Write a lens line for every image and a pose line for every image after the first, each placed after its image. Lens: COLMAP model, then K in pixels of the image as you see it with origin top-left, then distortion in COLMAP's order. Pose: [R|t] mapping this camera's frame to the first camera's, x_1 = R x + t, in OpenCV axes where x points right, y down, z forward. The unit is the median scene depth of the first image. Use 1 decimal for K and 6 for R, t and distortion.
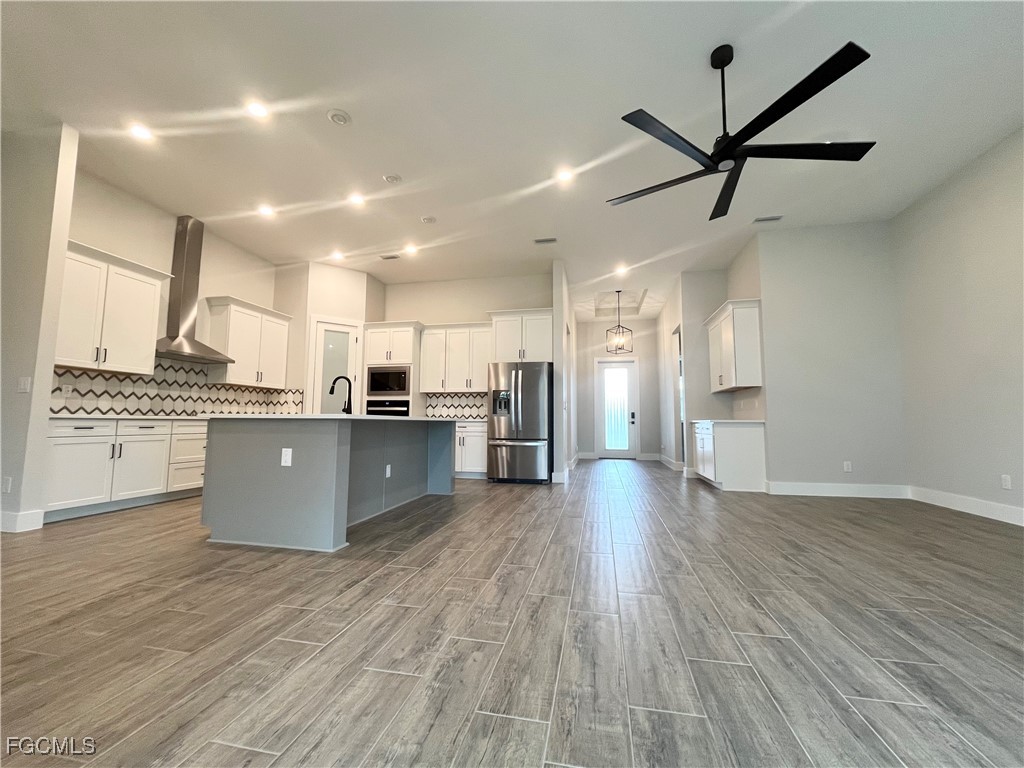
lens RADIAL K [[417.9, 0, 510.8], [0, 417.9, 385.4], [0, 0, 1]] dist [-0.001514, -0.000709]
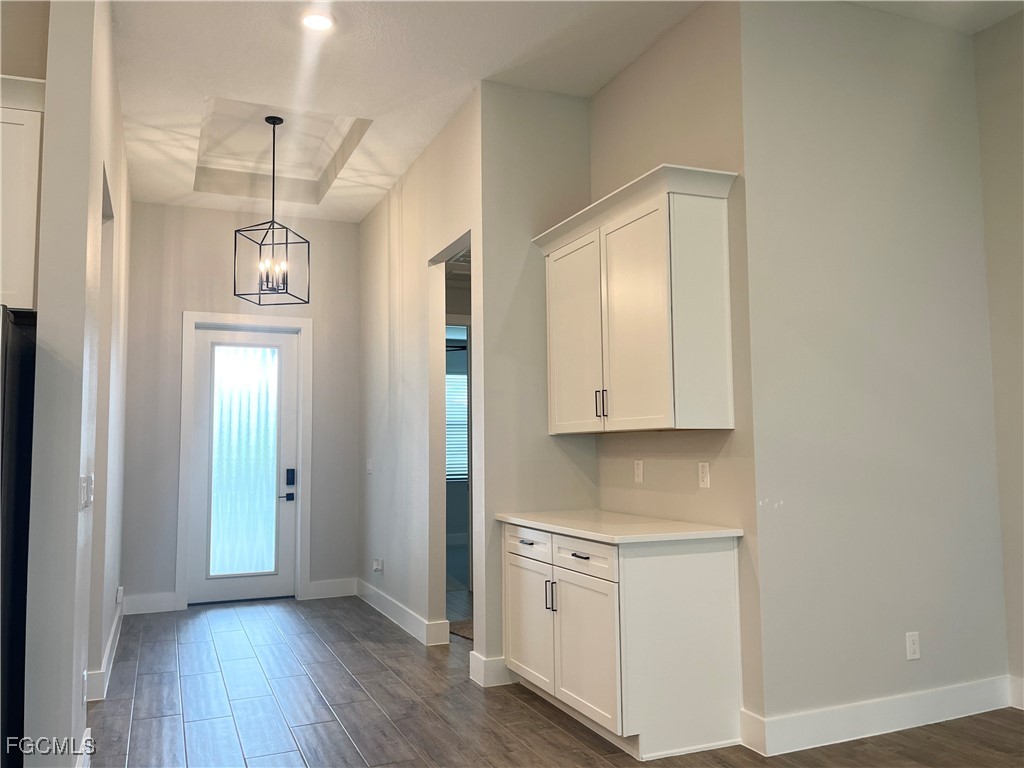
lens RADIAL K [[818.7, 0, 516.7], [0, 818.7, 380.7], [0, 0, 1]] dist [0.015344, -0.005613]
pose [[0.816091, 0.032635, 0.577002, 0.058522], [-0.034442, 0.999376, -0.007810, -0.023311], [-0.576896, -0.013500, 0.816706, 0.487852]]
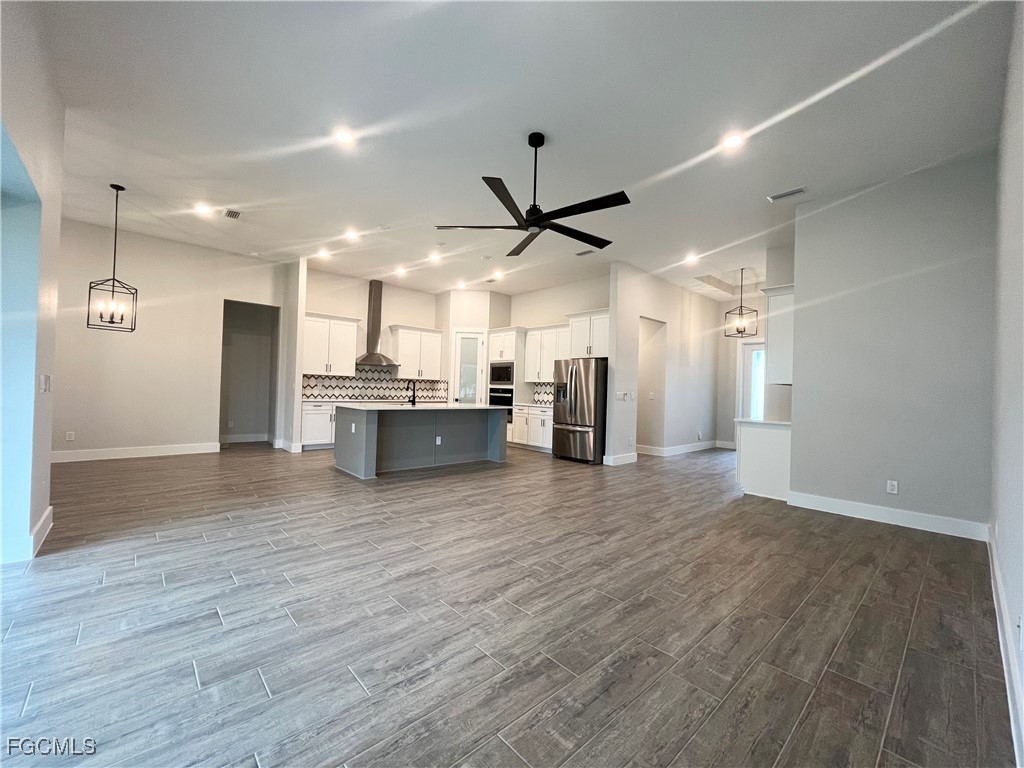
lens RADIAL K [[417.9, 0, 510.2], [0, 417.9, 384.2], [0, 0, 1]] dist [-0.001514, -0.000709]
pose [[0.812397, 0.011061, -0.583000, 0.549894], [0.025805, 0.998159, 0.054895, -0.054067], [0.582533, -0.059641, 0.810616, -0.056013]]
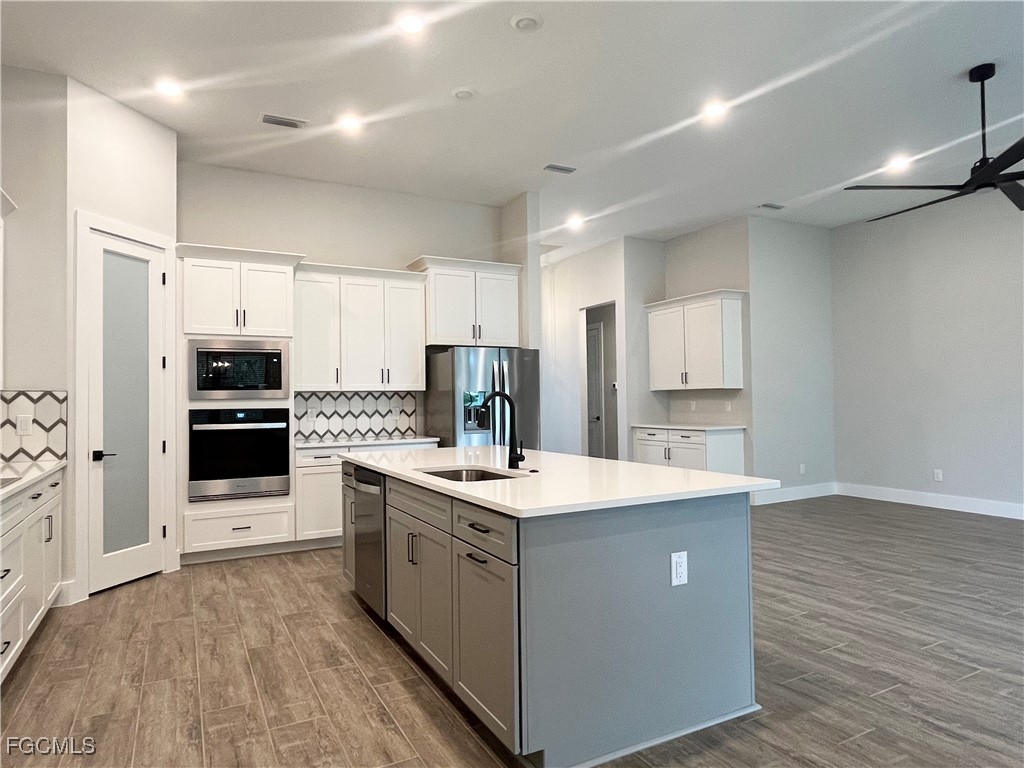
lens RADIAL K [[620.6, 0, 506.5], [0, 620.6, 389.4], [0, 0, 1]] dist [-0.002693, 0.001949]
pose [[0.767732, -0.005572, 0.640747, -0.579305], [-0.038203, 0.997785, 0.054452, -0.044156], [-0.639632, -0.066283, 0.765818, 0.259815]]
